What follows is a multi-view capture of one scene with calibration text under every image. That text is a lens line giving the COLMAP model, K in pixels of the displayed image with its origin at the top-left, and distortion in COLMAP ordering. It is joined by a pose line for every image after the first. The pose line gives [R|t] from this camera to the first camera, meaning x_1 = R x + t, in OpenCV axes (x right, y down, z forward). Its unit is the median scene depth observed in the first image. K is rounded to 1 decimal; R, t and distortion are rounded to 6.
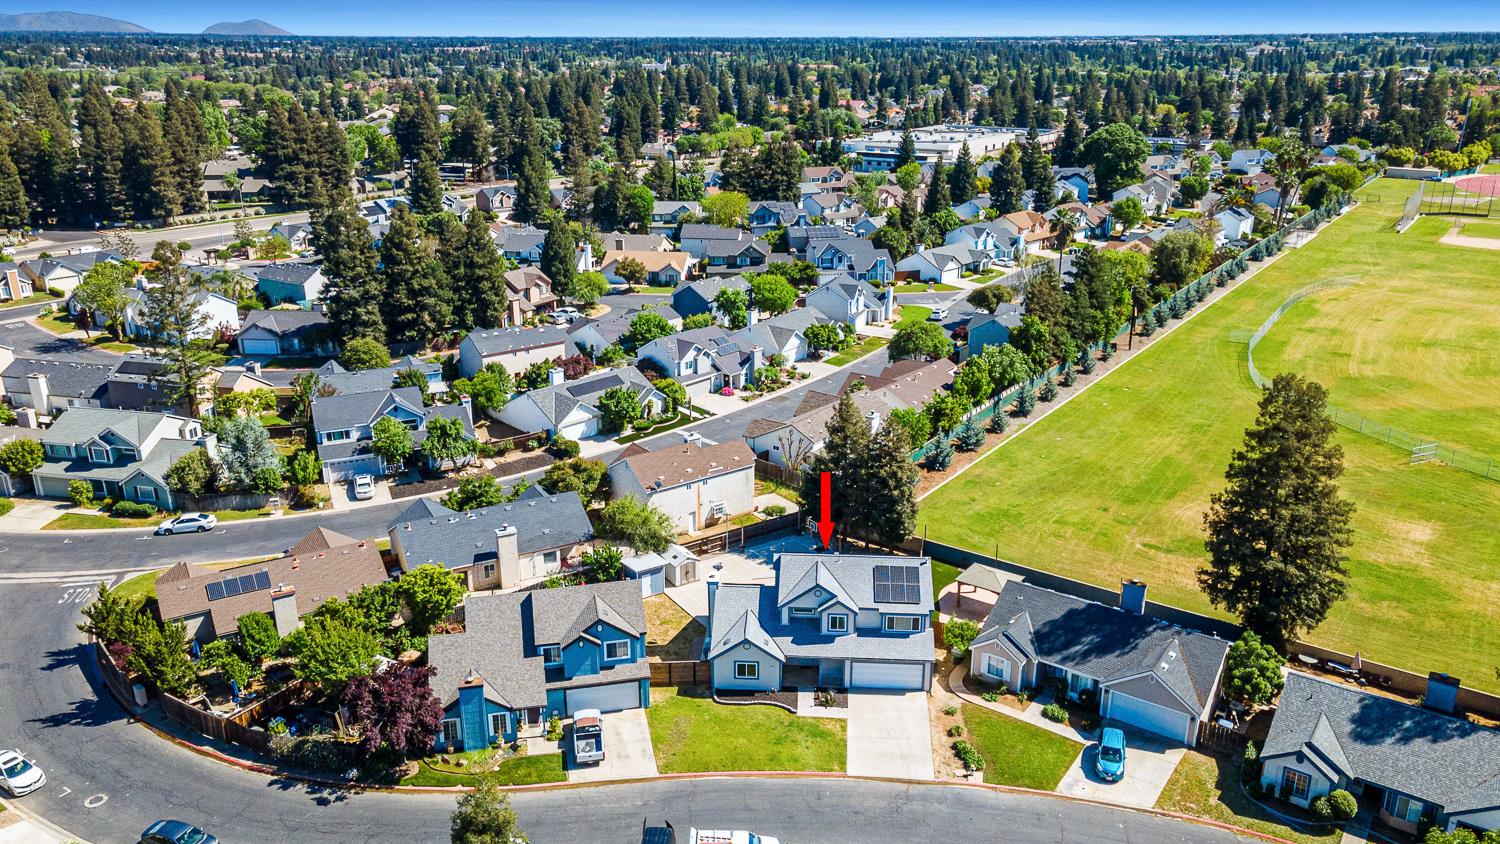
lens RADIAL K [[1123.1, 0, 750.0], [0, 1123.1, 422.0], [0, 0, 1]] dist [0.028914, -0.001104]
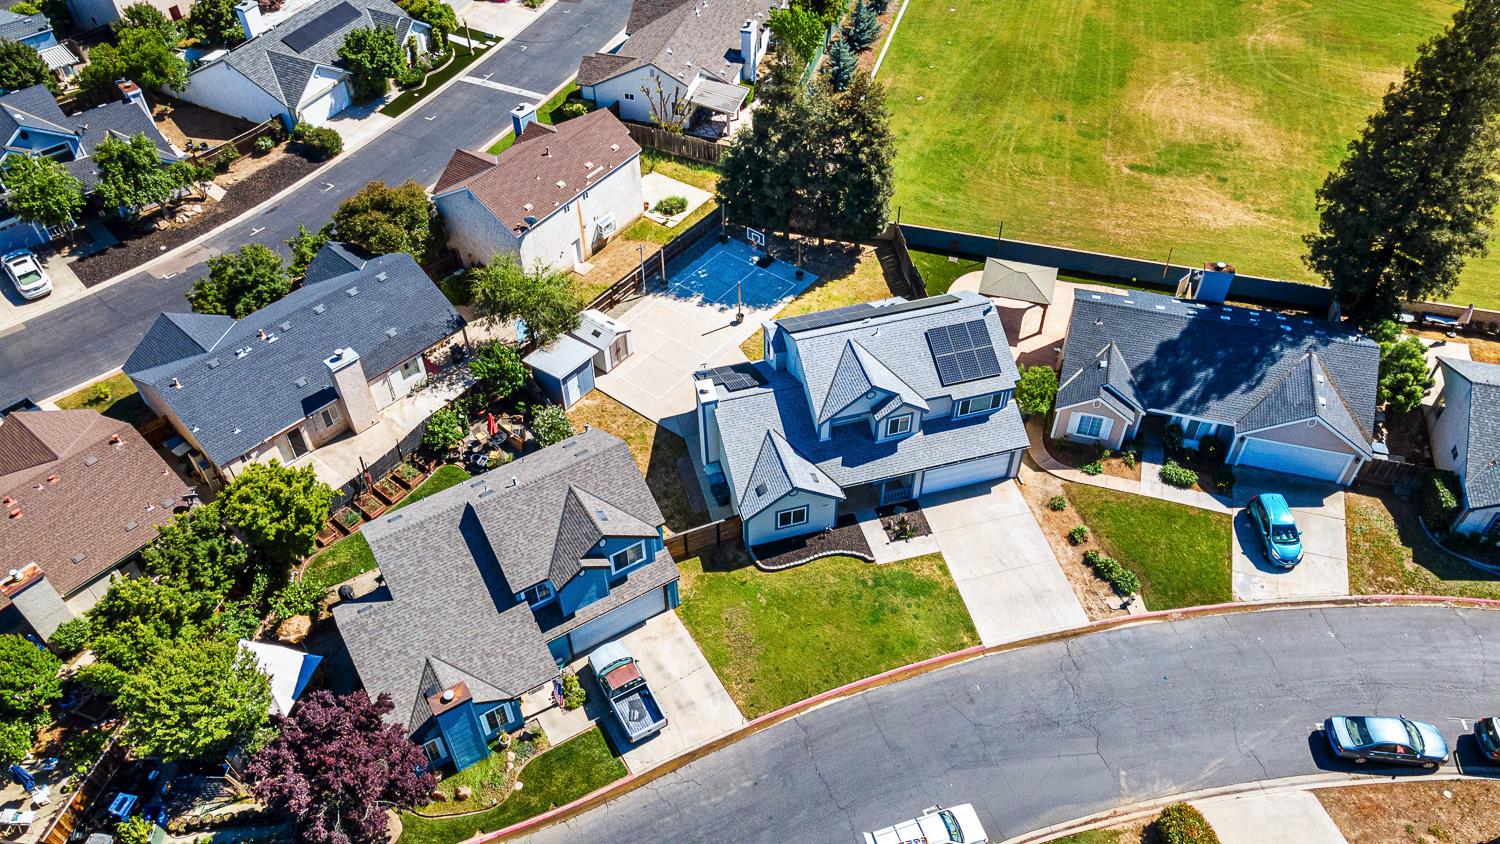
lens RADIAL K [[1101.3, 0, 750.0], [0, 1101.3, 422.0], [0, 0, 1]] dist [0.002103, 0.070204]
pose [[0.943822, -0.239062, 0.228144, -0.174506], [0.116387, 0.886639, 0.447578, -0.151098], [-0.309280, -0.395881, 0.864653, 0.426267]]
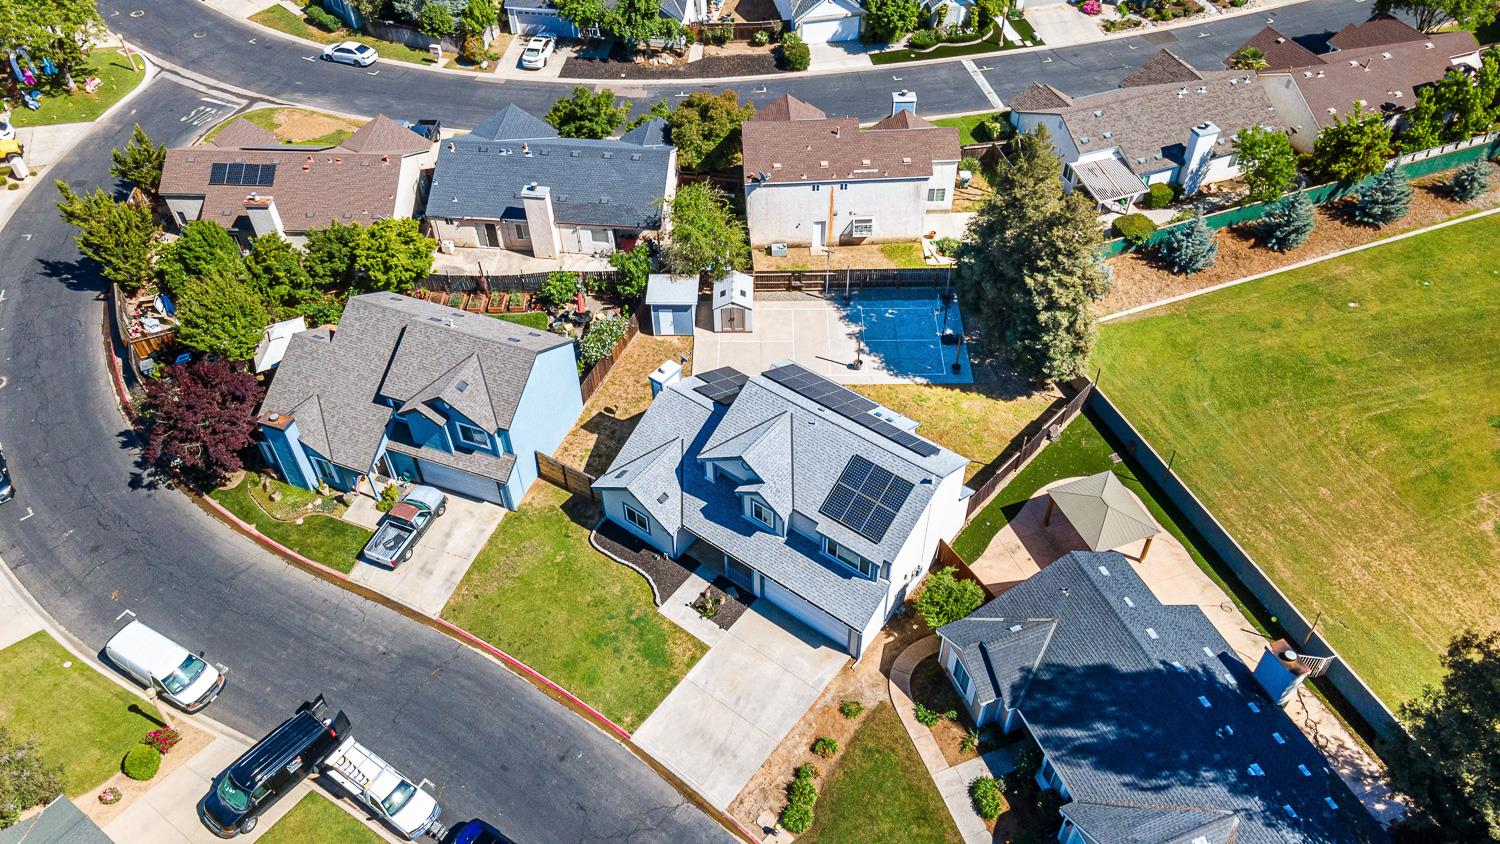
lens RADIAL K [[1114.5, 0, 748.3], [0, 1114.5, 415.3], [0, 0, 1]] dist [-0.002442, 0.081149]
pose [[0.832932, 0.381816, -0.400550, 0.316377], [-0.166321, 0.863095, 0.476868, -0.187070], [0.527789, -0.330579, 0.782404, 0.505003]]
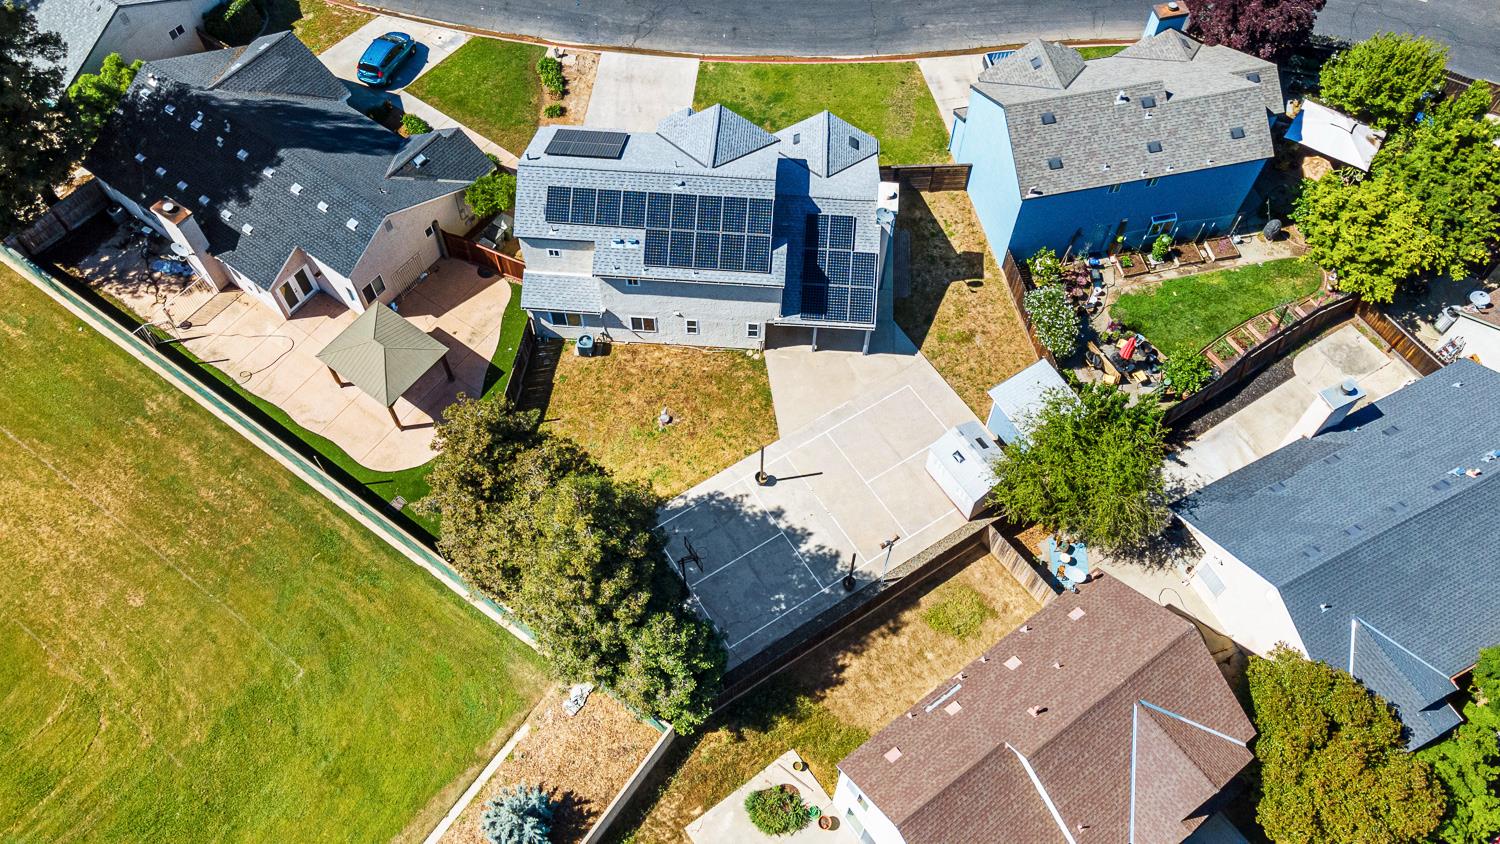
lens RADIAL K [[1114.5, 0, 748.3], [0, 1114.5, 415.3], [0, 0, 1]] dist [-0.002442, 0.081149]
pose [[-0.999988, -0.004169, -0.002581, 0.044918], [-0.003342, 0.194397, 0.980917, -0.433812], [-0.003588, 0.980914, -0.194409, 1.298242]]
